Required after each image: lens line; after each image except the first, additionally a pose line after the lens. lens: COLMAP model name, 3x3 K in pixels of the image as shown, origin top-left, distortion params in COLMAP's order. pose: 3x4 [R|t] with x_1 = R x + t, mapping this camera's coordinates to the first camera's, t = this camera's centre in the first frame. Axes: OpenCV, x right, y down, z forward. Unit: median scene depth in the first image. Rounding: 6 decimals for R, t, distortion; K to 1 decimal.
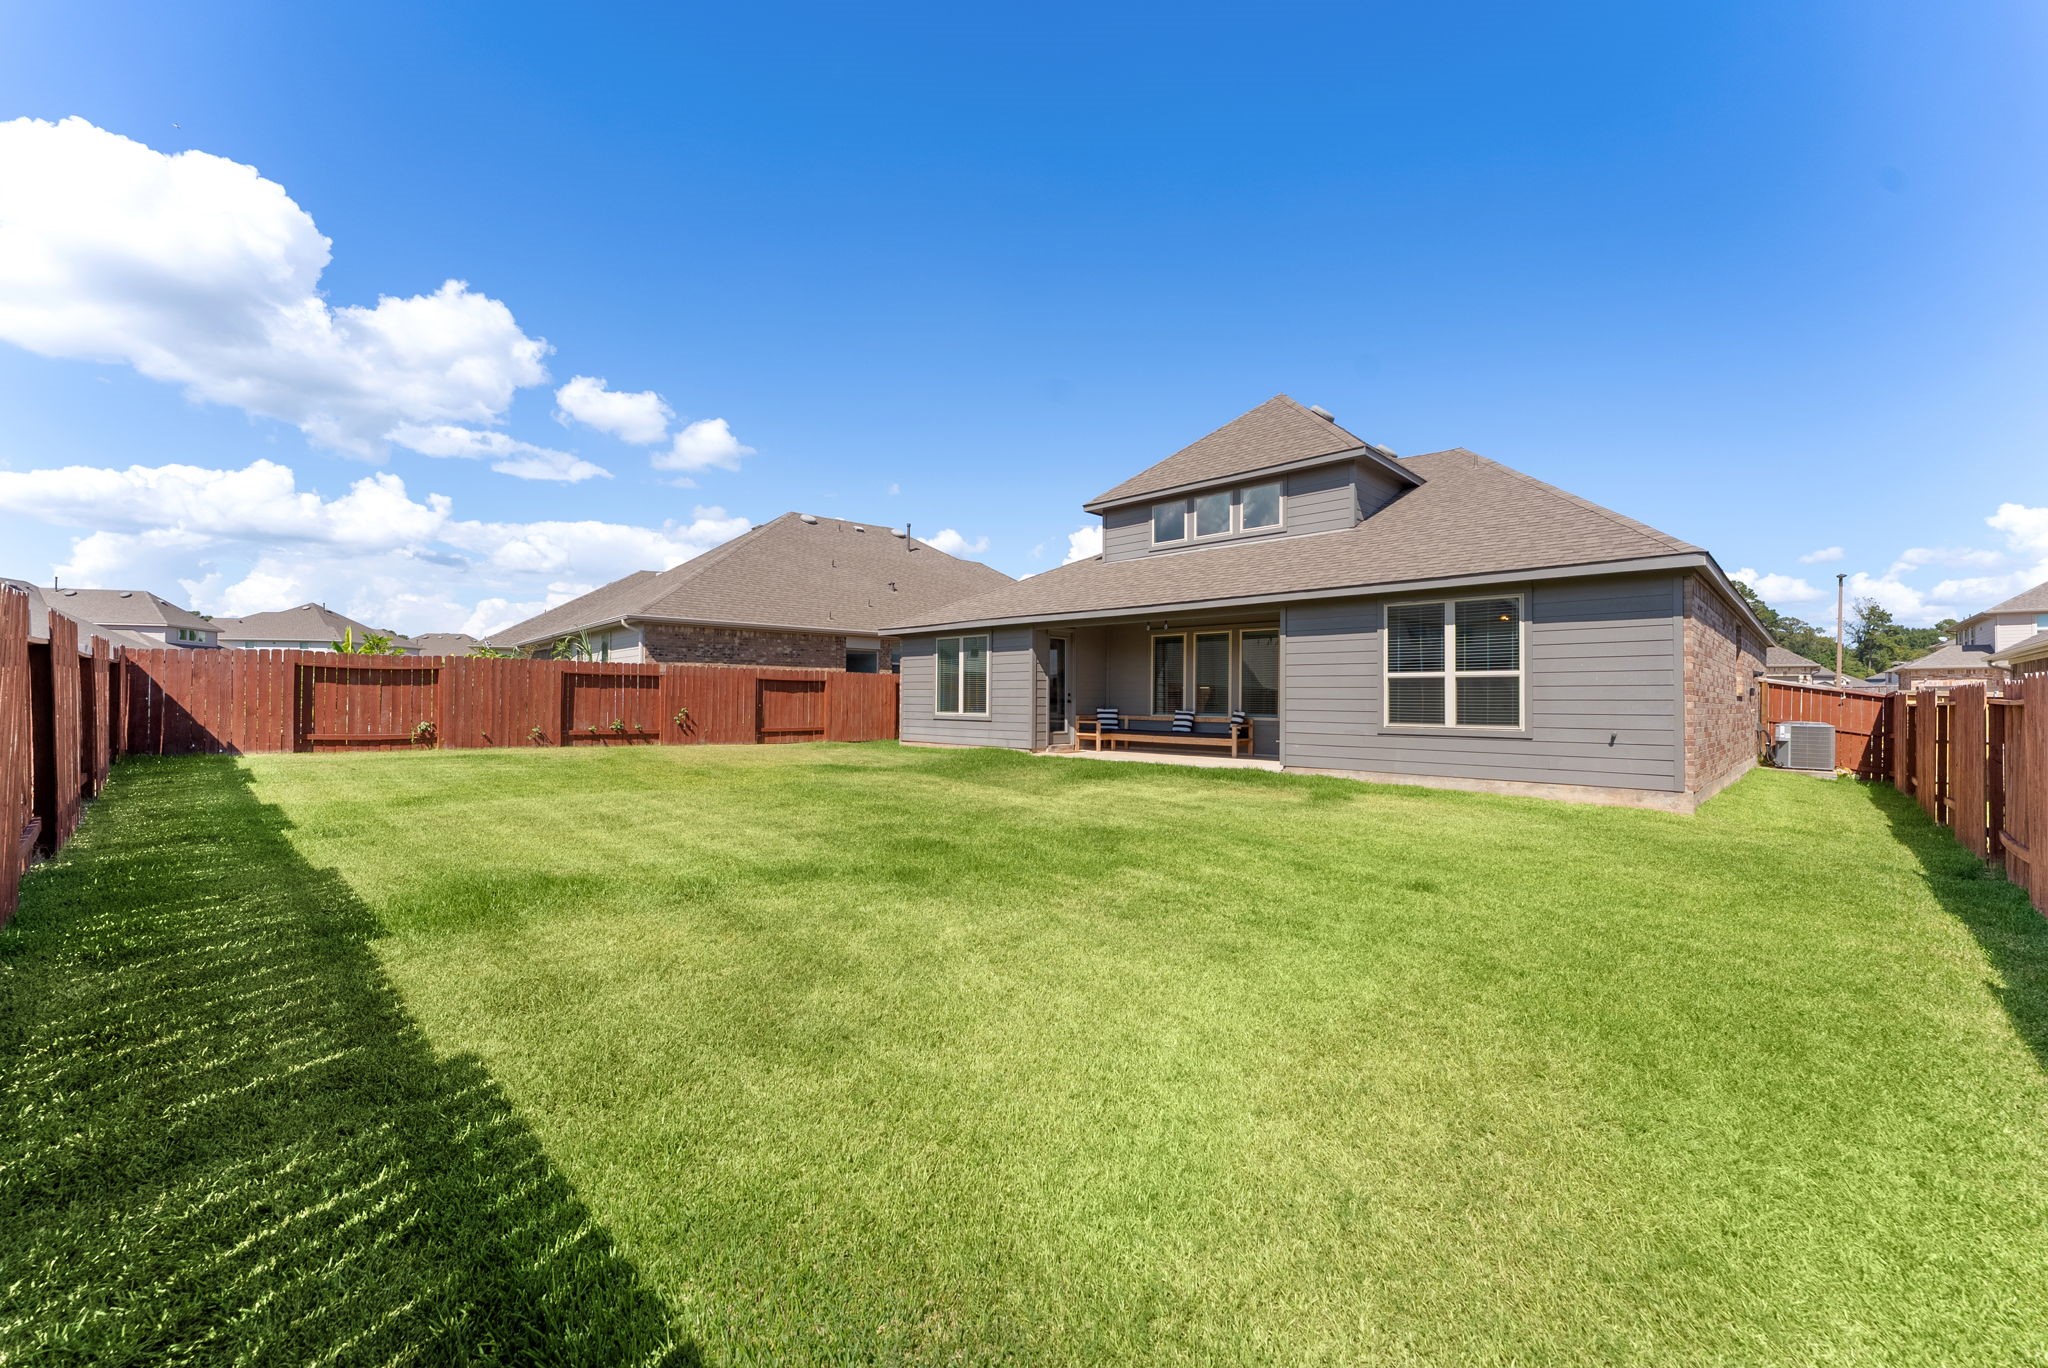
lens RADIAL K [[850.3, 0, 1028.0], [0, 850.3, 679.9], [0, 0, 1]] dist [-0.000579, -0.000042]
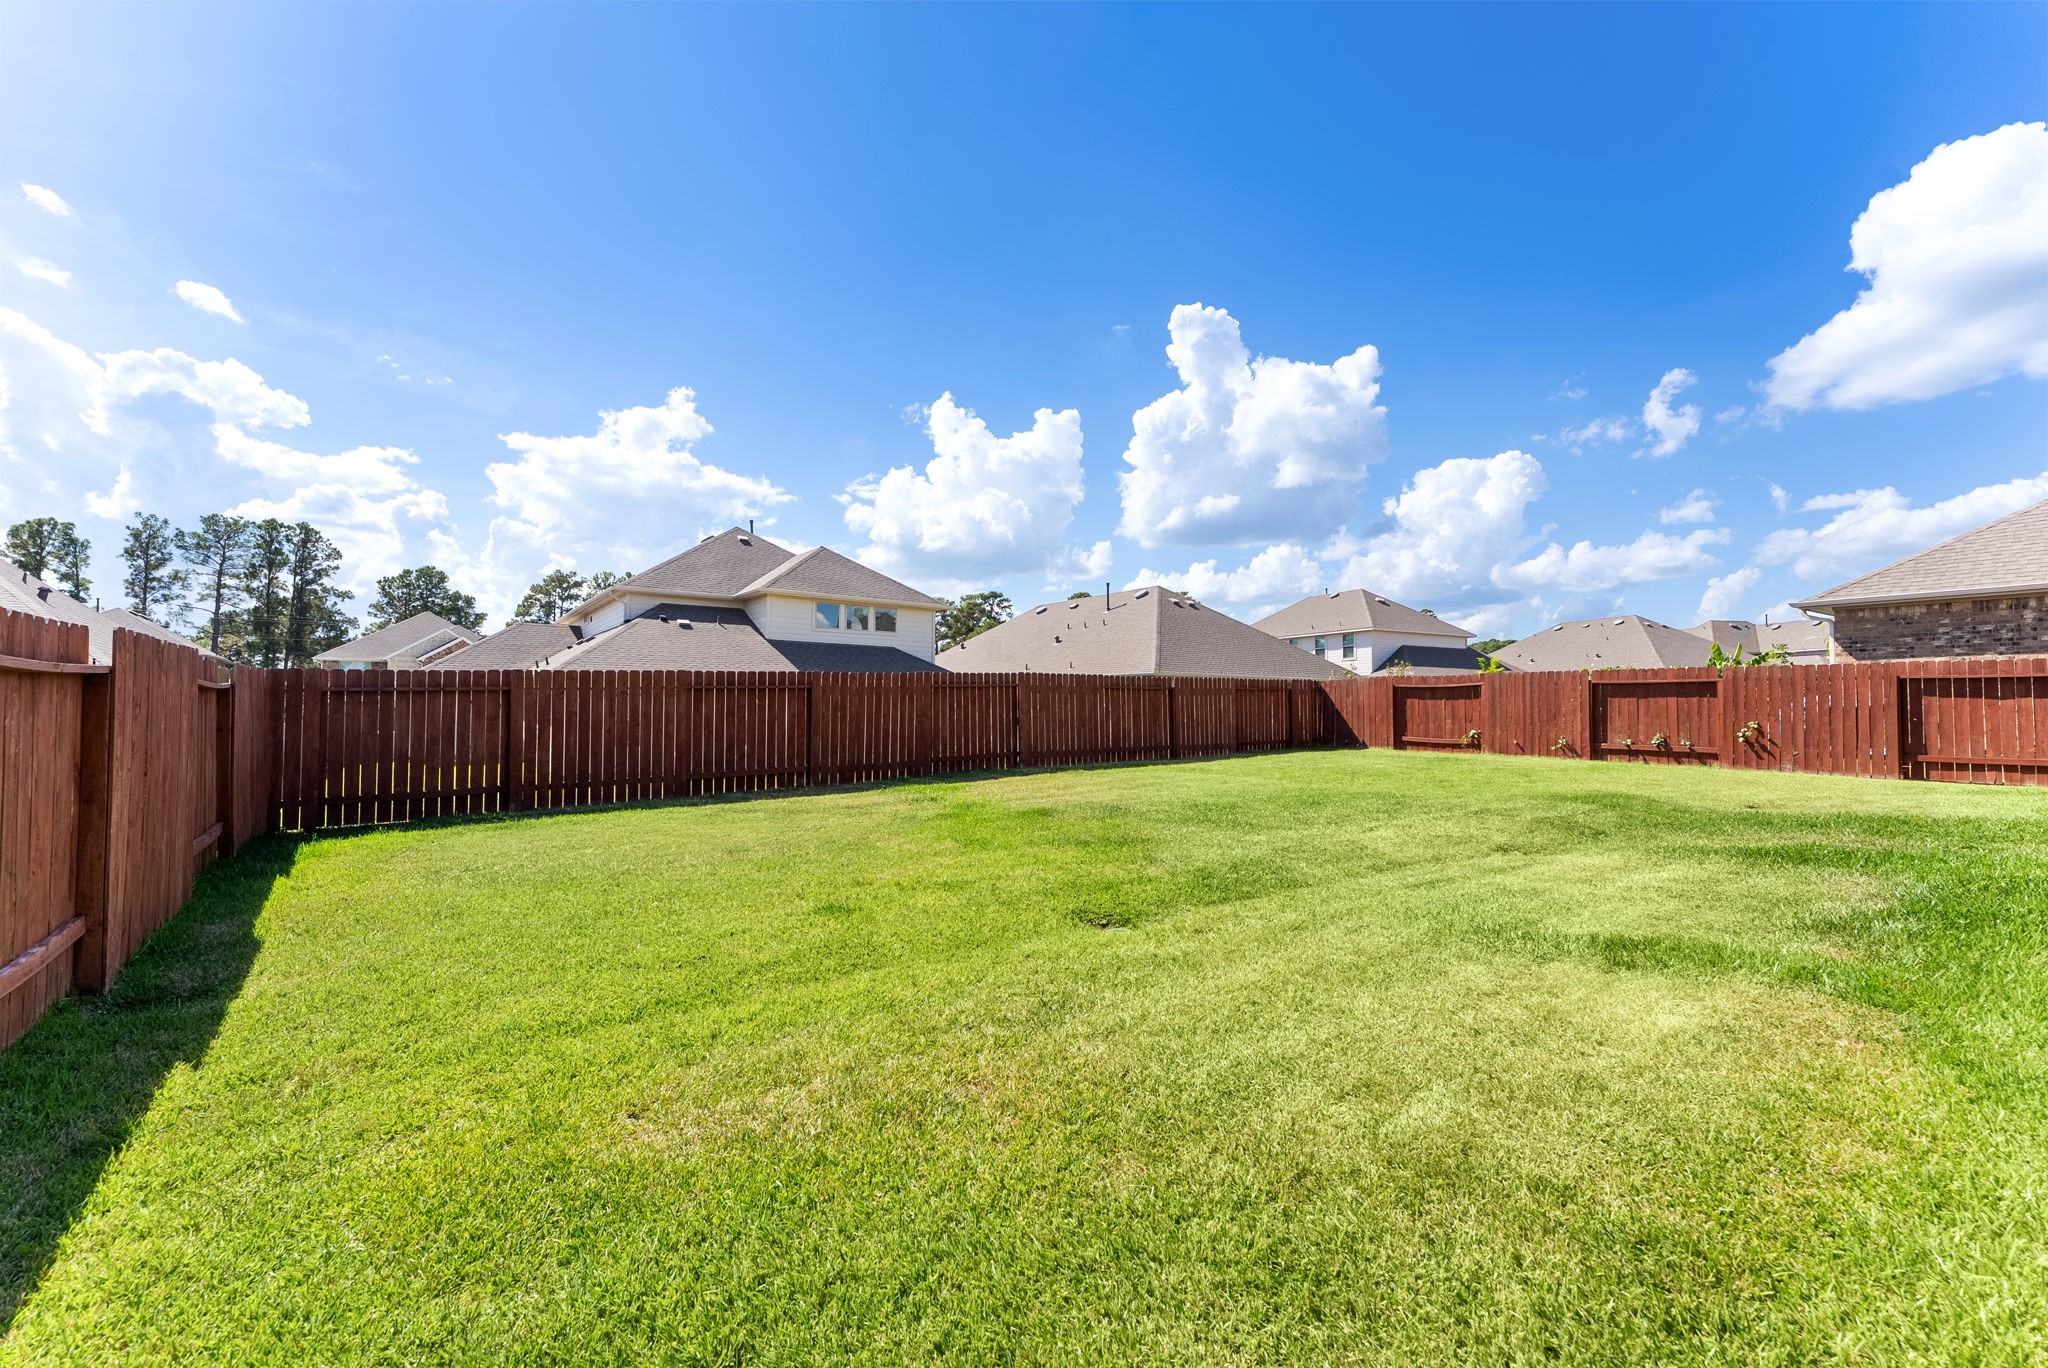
lens RADIAL K [[823.5, 0, 1036.2], [0, 823.5, 688.1], [0, 0, 1]] dist [0.000959, 0.000093]
pose [[-0.140692, -0.031761, -0.989544, 0.458539], [0.018883, 0.999217, -0.034756, 0.017826], [0.989873, -0.023575, -0.139982, 0.510428]]
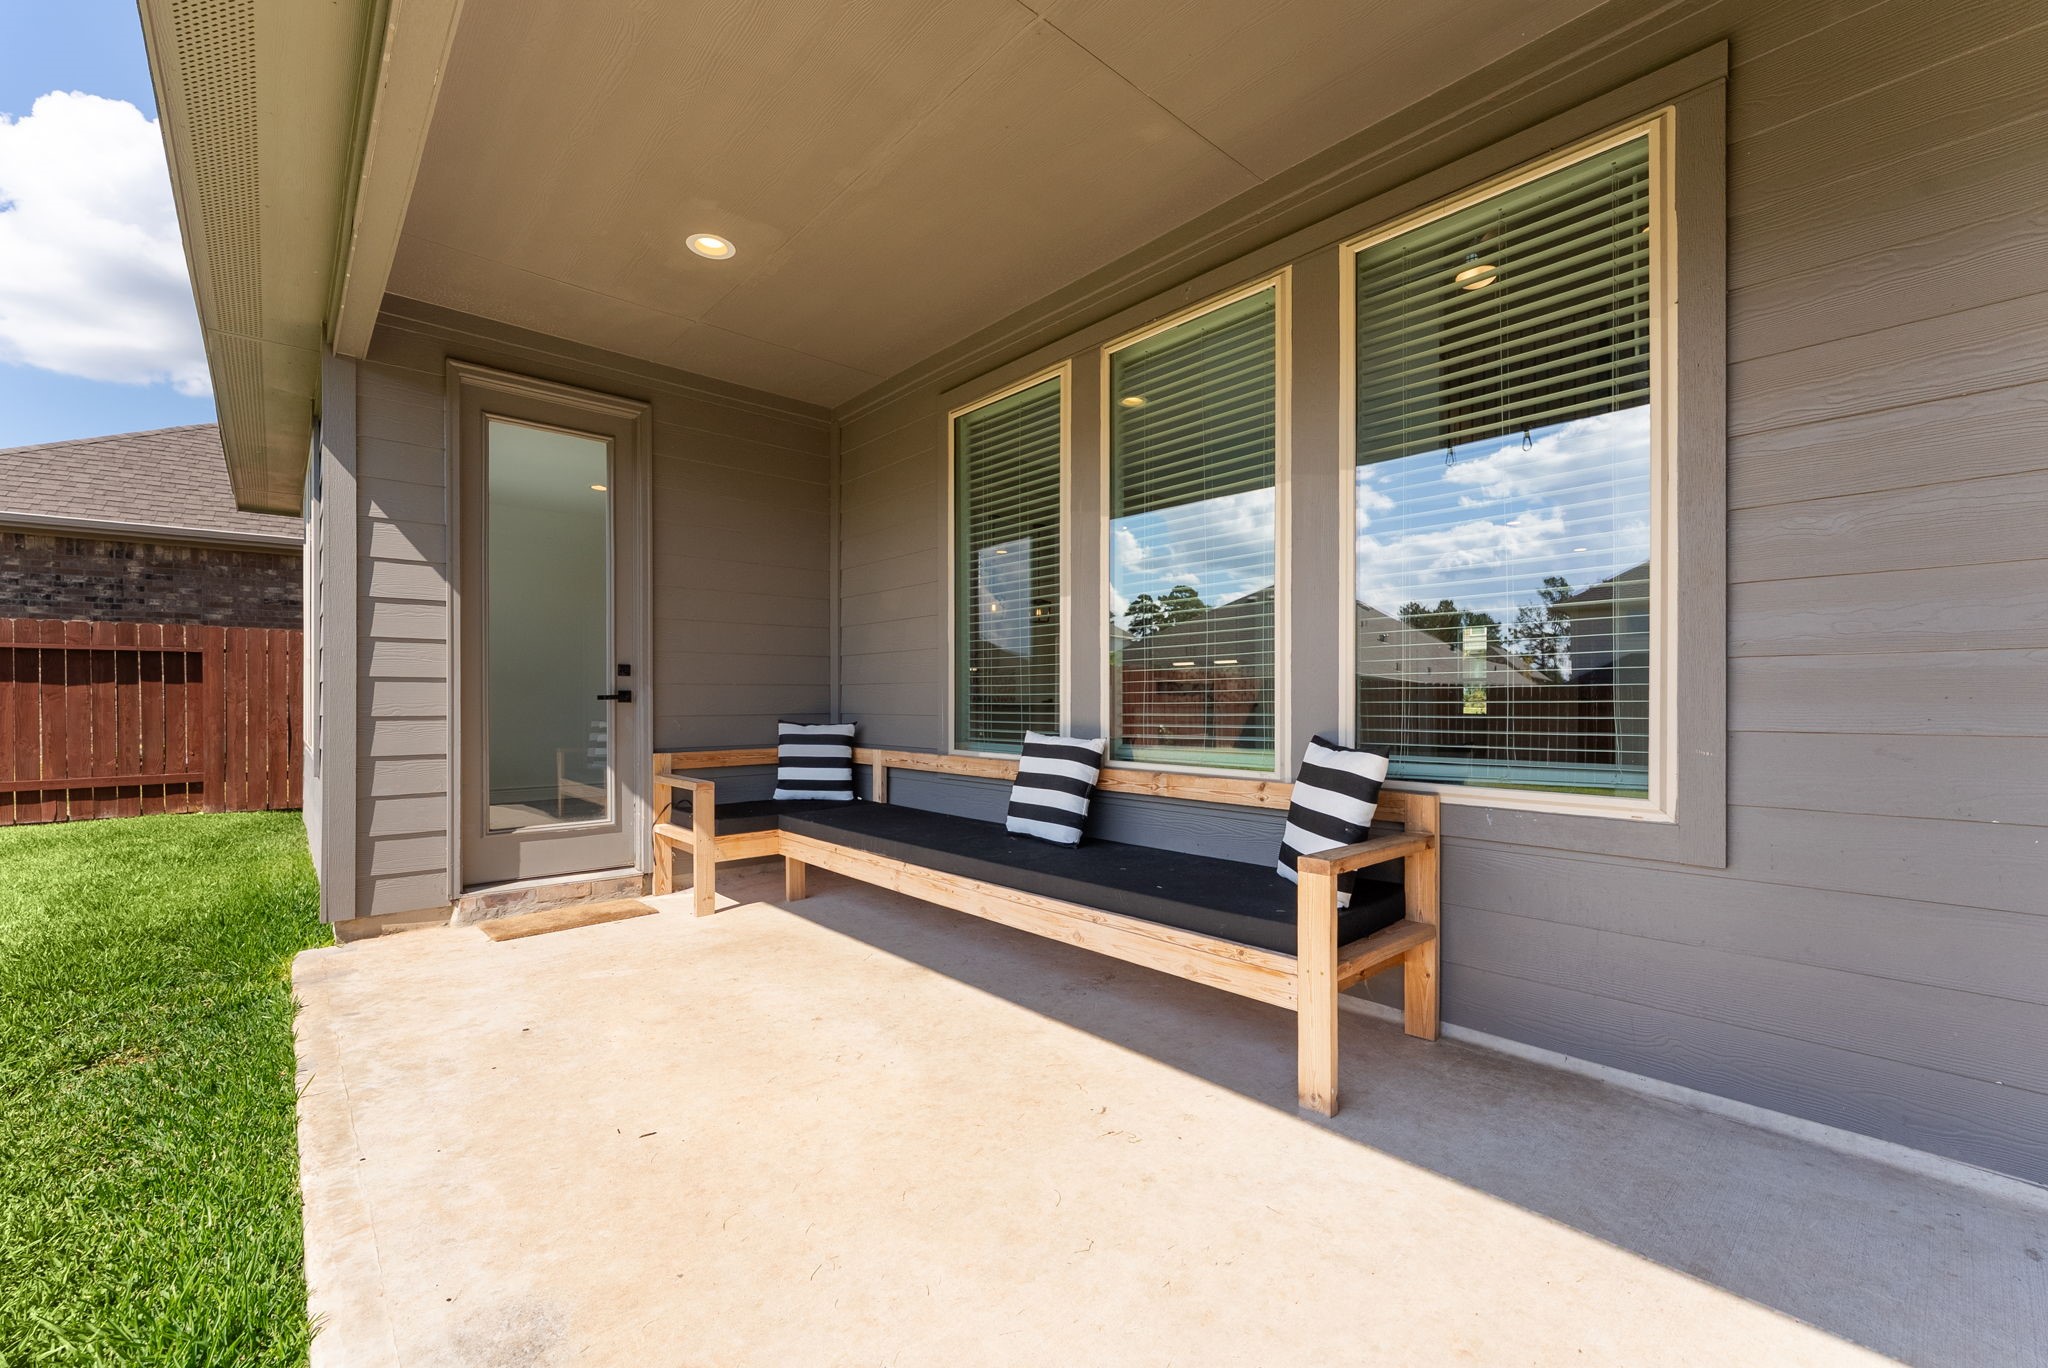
lens RADIAL K [[862.0, 0, 1027.5], [0, 862.0, 694.1], [0, 0, 1]] dist [-0.001716, -0.000147]
pose [[0.997279, -0.013566, -0.072462, 0.193422], [0.015065, 0.999683, 0.020177, 0.021903], [0.072166, -0.021213, 0.997167, 0.801510]]
